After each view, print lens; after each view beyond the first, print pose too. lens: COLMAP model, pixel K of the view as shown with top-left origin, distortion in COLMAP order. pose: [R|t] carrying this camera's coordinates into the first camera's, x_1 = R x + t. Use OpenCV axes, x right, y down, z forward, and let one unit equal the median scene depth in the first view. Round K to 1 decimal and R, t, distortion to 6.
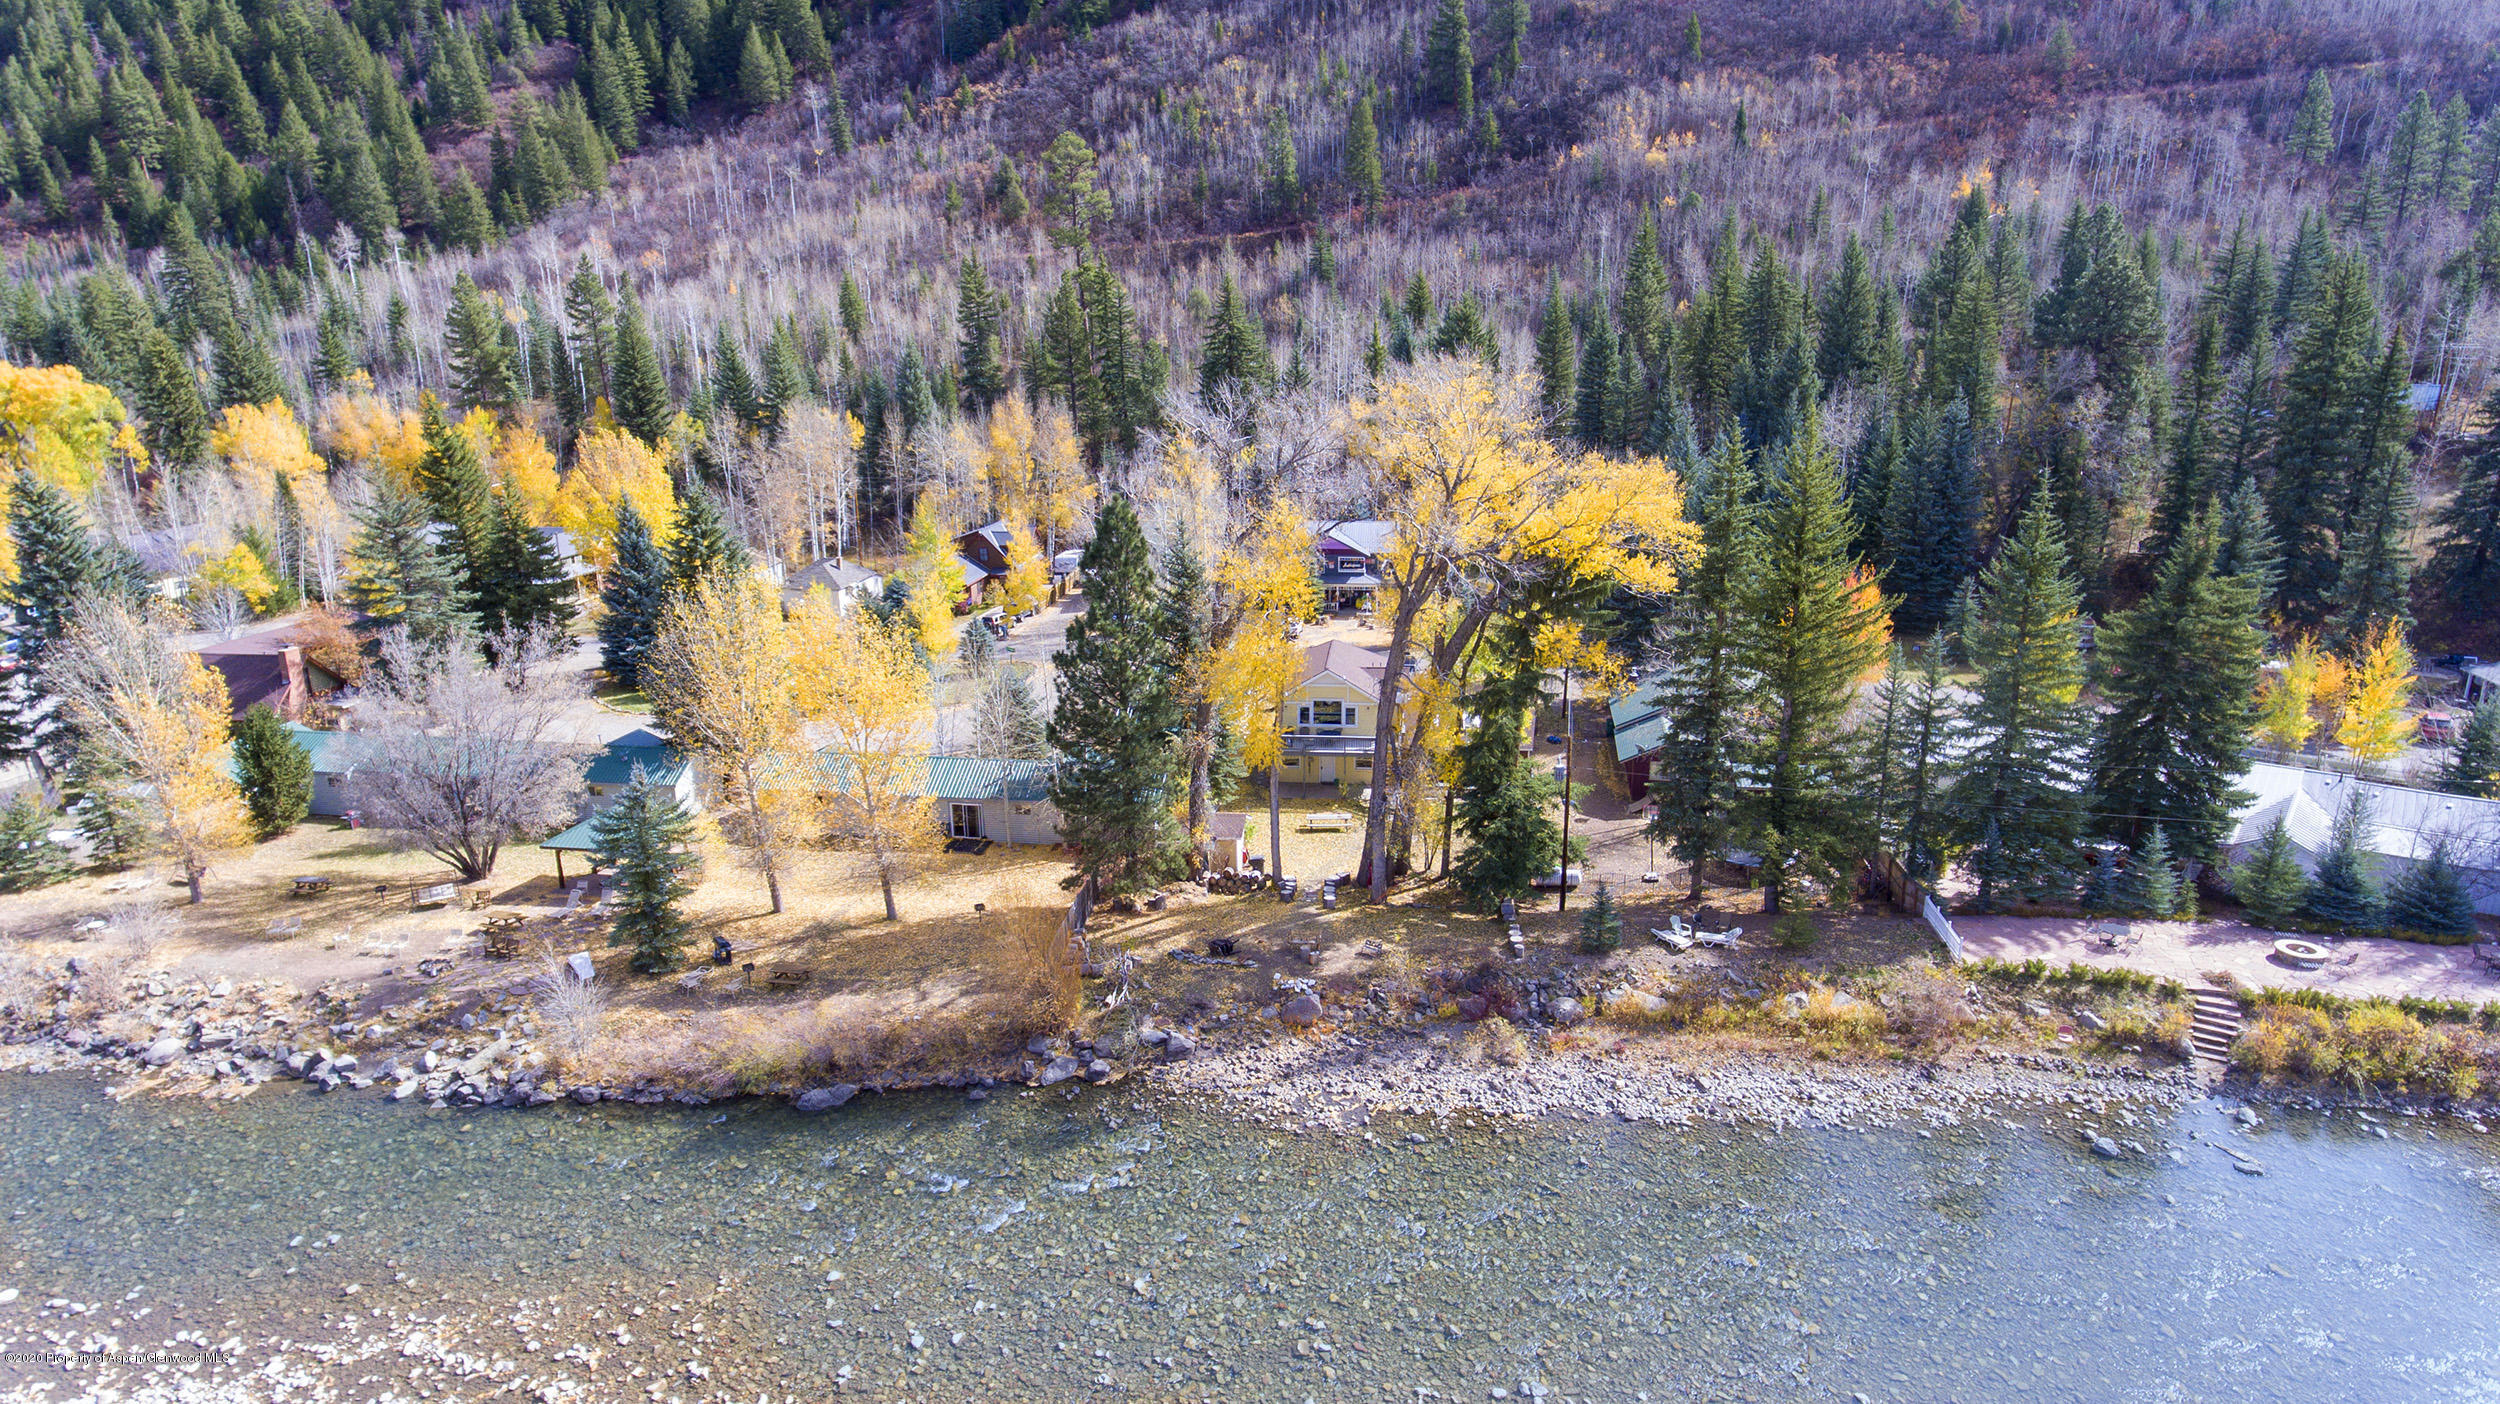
lens RADIAL K [[1494.1, 0, 1252.7], [0, 1494.1, 695.0], [0, 0, 1]] dist [0.001636, -0.000271]
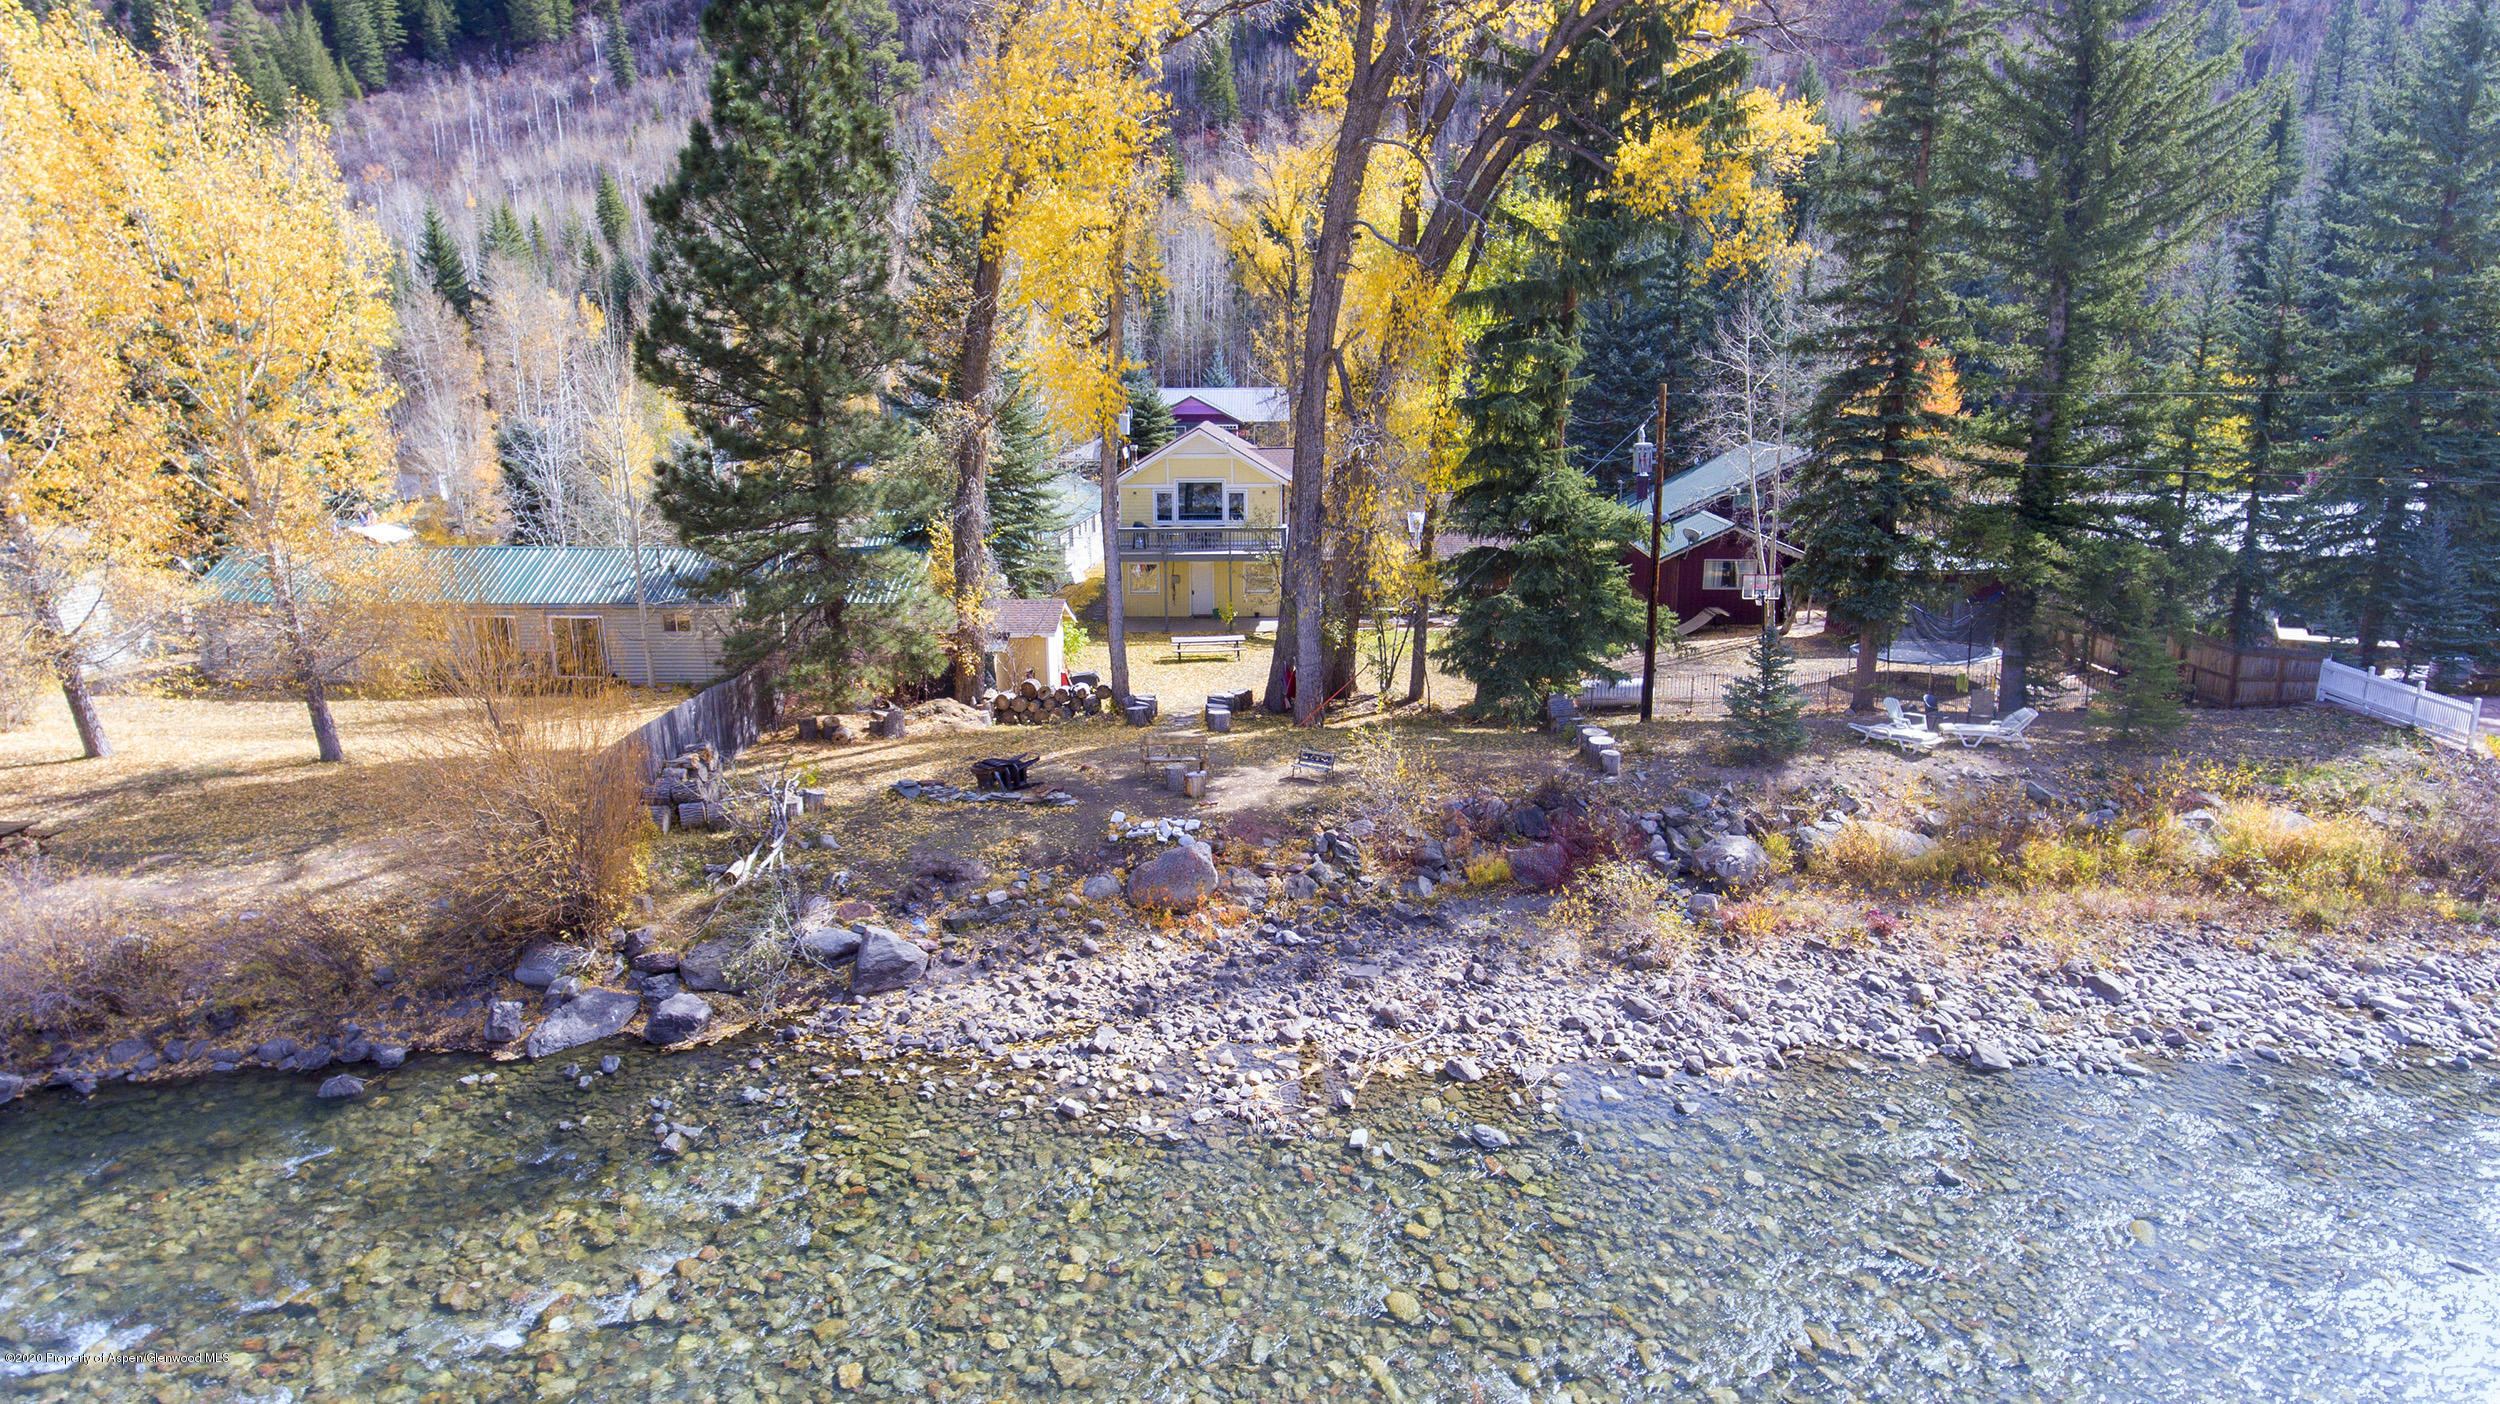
lens RADIAL K [[1494.1, 0, 1247.8], [0, 1494.1, 709.9], [0, 0, 1]] dist [0.001636, -0.000271]
pose [[0.995623, -0.021214, 0.091026, 0.015396], [0.023200, 0.999514, -0.020821, 0.169546], [-0.090540, 0.022841, 0.995631, 0.545059]]
